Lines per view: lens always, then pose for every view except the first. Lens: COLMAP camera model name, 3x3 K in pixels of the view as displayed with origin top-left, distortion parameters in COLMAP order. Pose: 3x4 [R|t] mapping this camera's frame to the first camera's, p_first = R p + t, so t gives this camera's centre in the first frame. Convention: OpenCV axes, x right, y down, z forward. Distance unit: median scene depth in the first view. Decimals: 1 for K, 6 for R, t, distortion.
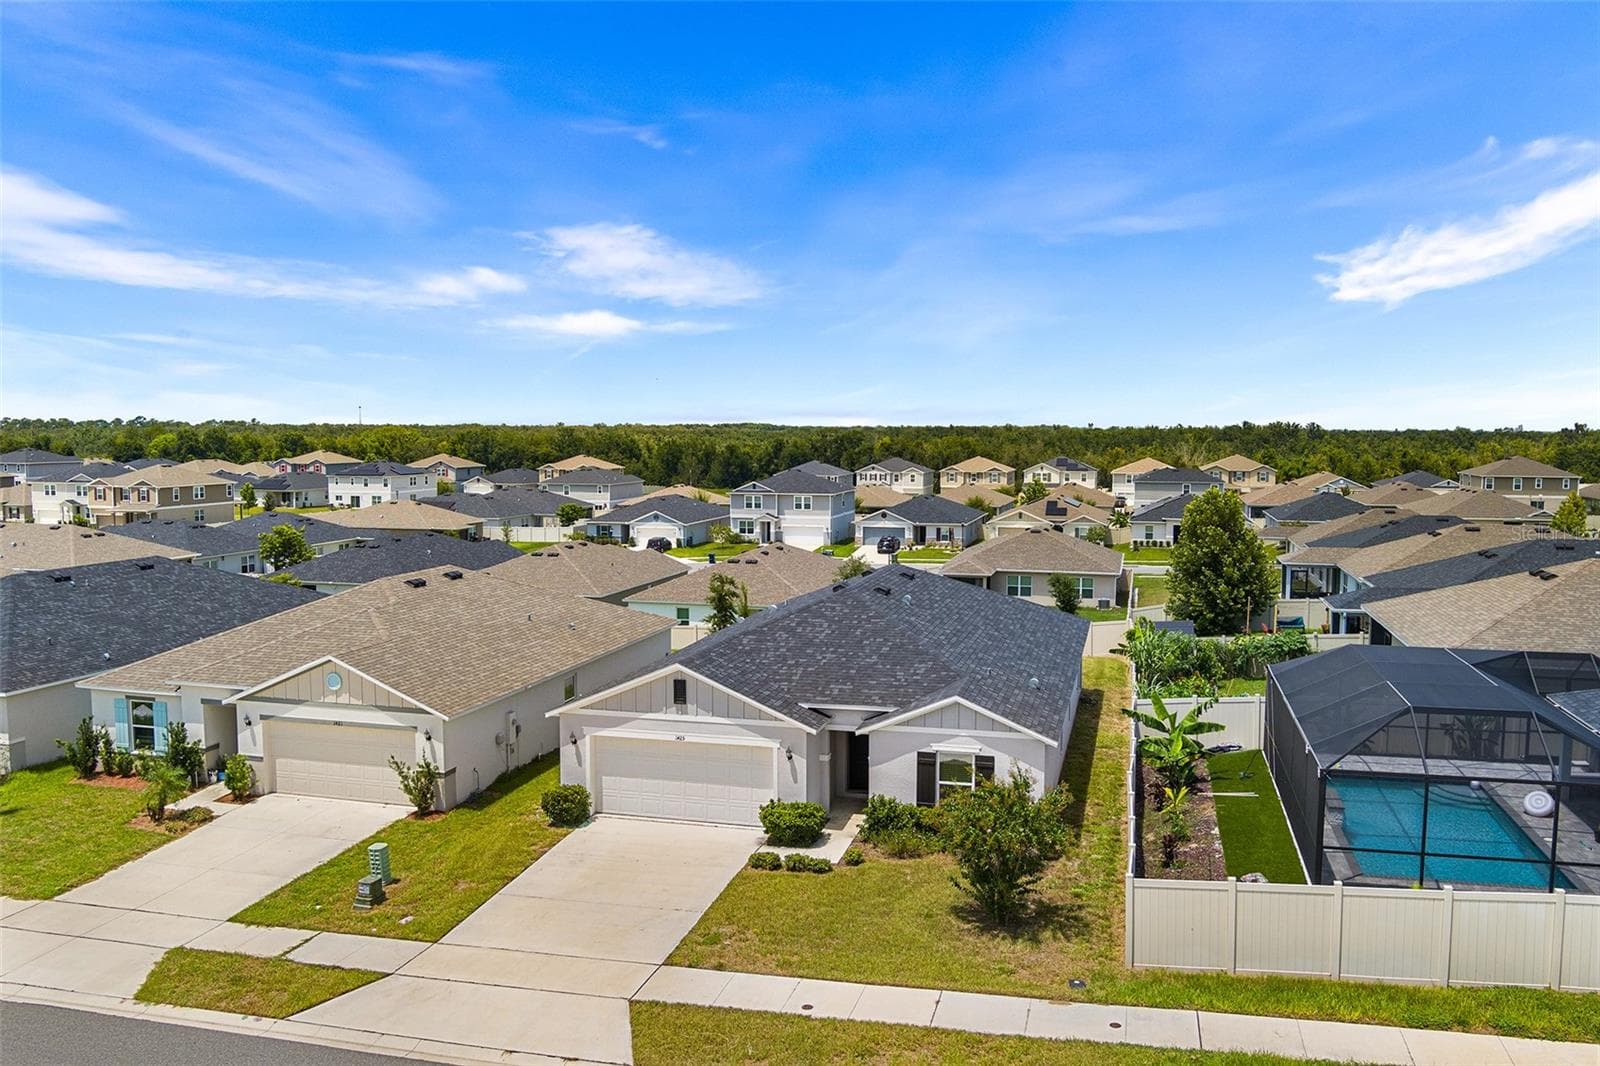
lens RADIAL K [[1289.2, 0, 800.0], [0, 1289.2, 533.0], [0, 0, 1]] dist [-0.064360, 0.006216]
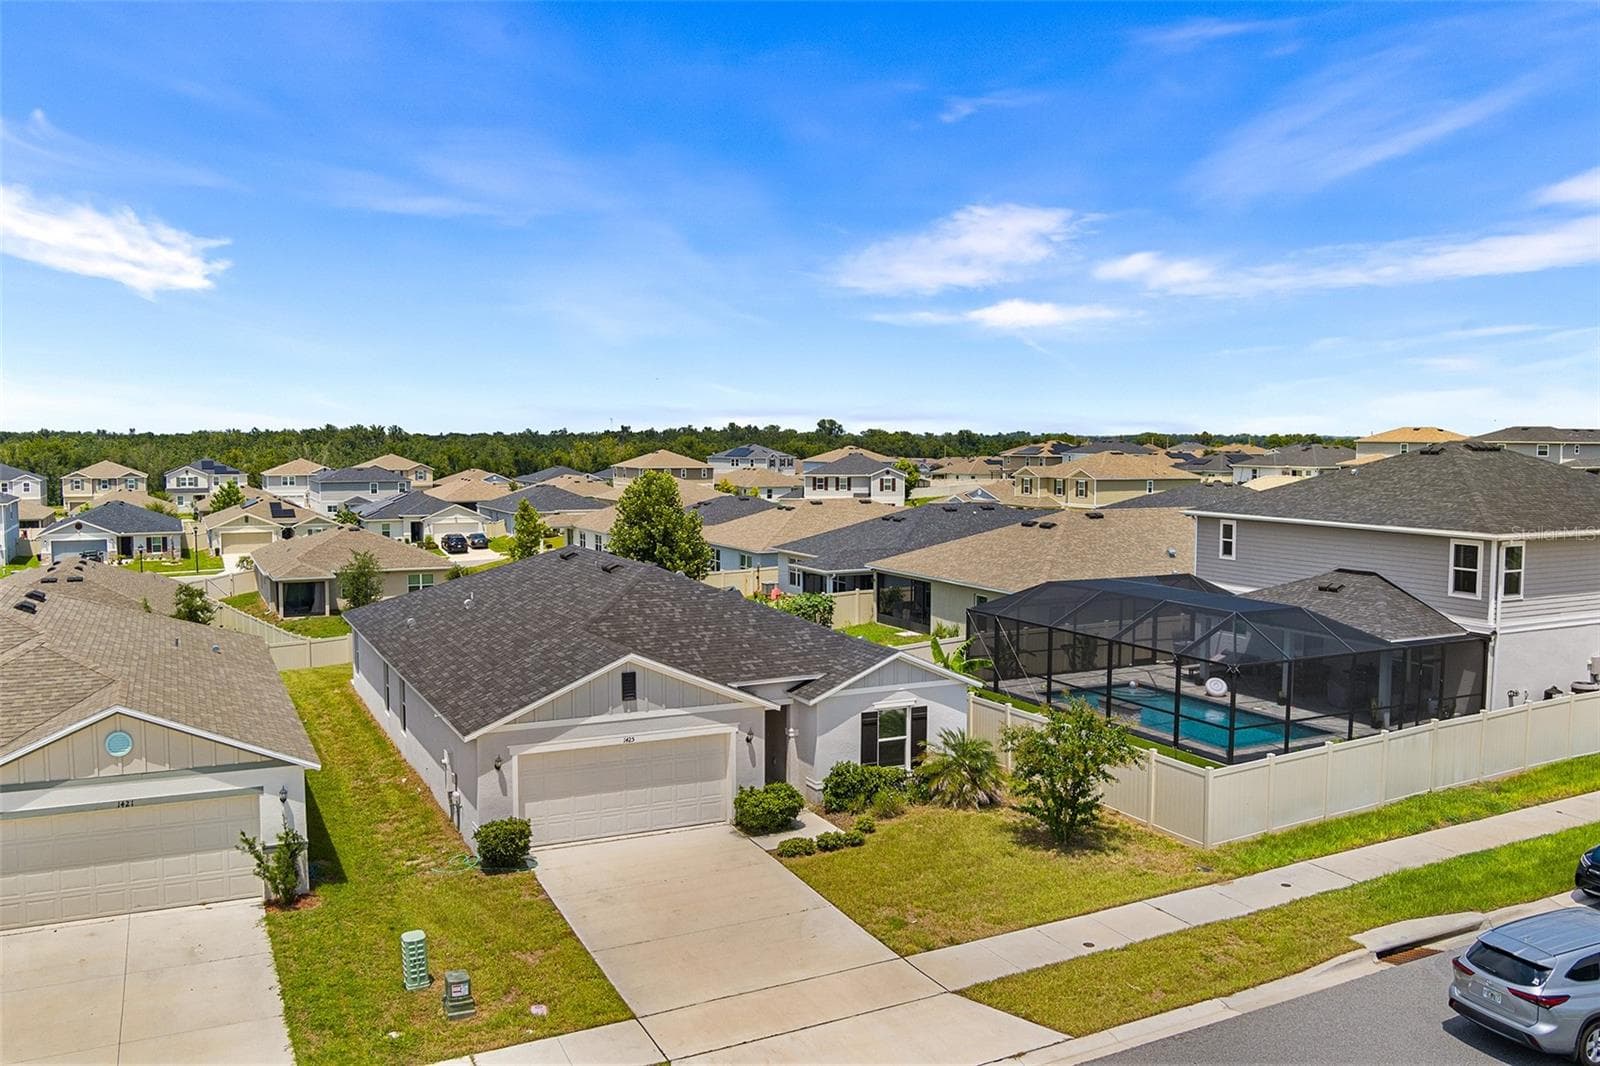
lens RADIAL K [[1289.2, 0, 800.0], [0, 1289.2, 533.0], [0, 0, 1]] dist [-0.064360, 0.006216]
pose [[0.754216, -0.049261, 0.654777, -0.535420], [0.051921, 0.998534, 0.015316, 0.012054], [-0.654571, 0.022446, 0.755667, 0.250357]]
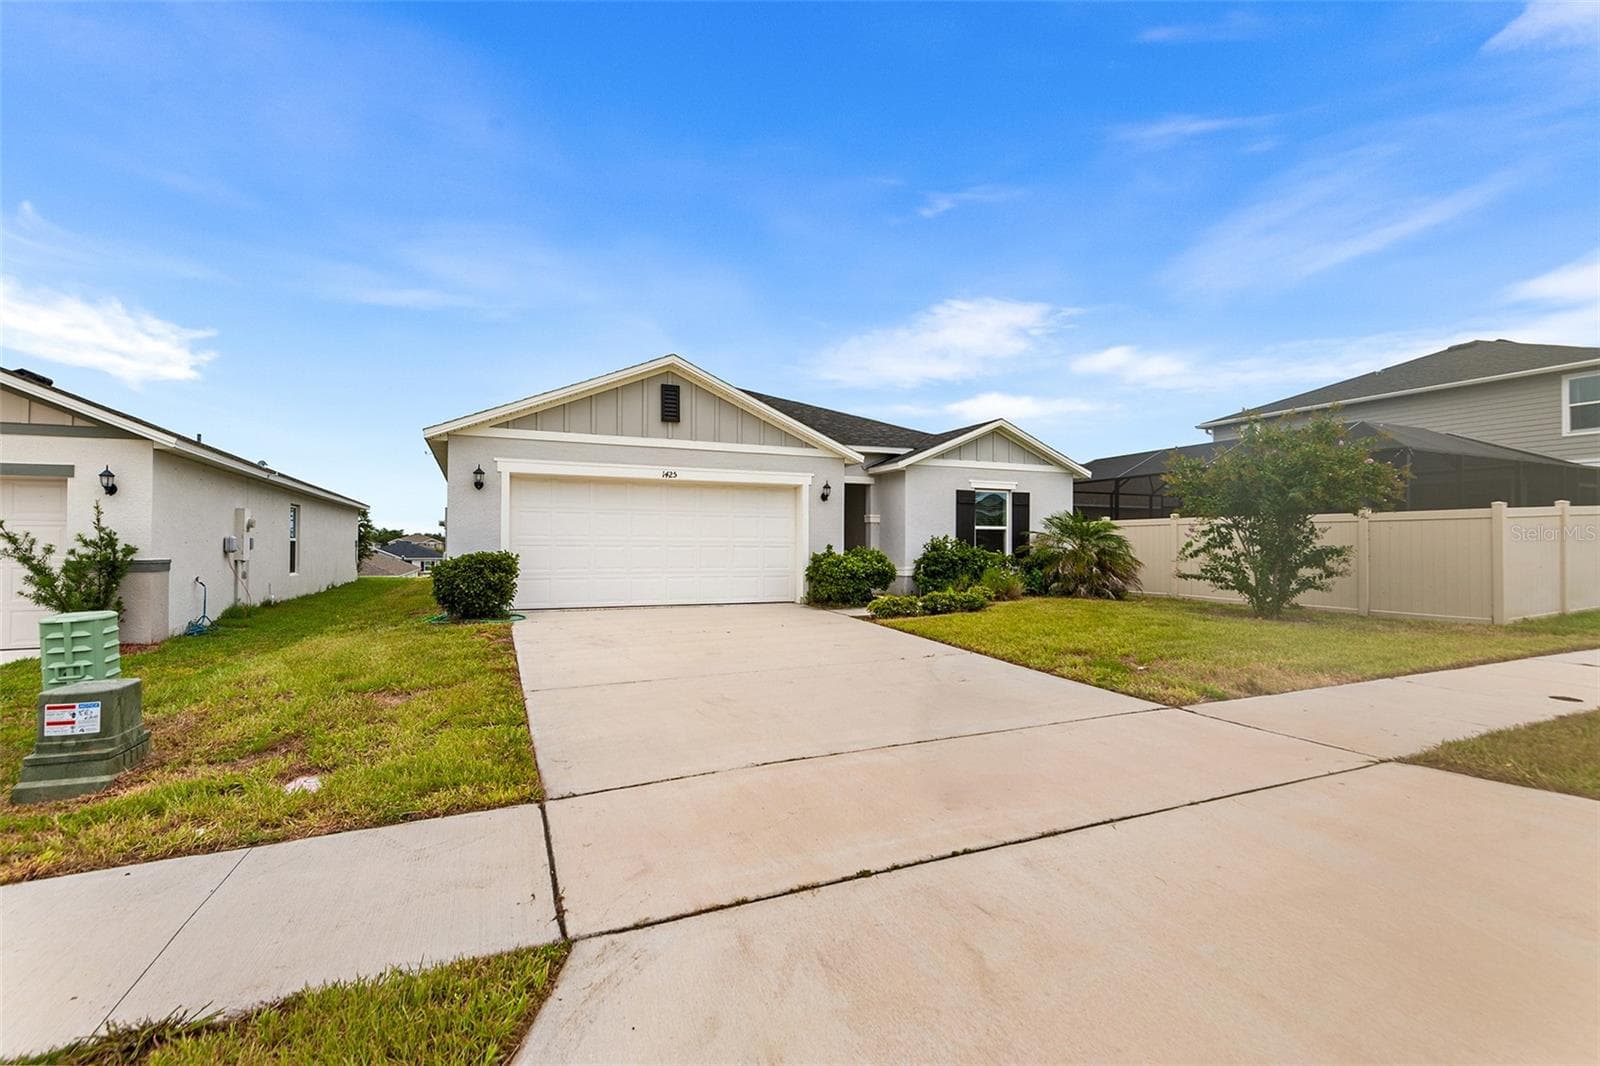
lens RADIAL K [[727.9, 0, 794.7], [0, 727.9, 535.9], [0, 0, 1]] dist [0.038541, -0.020572]
pose [[0.789689, 0.010004, 0.613426, -0.257174], [0.047854, 0.995816, -0.077843, 0.210508], [-0.611639, 0.090827, 0.785906, 0.629760]]
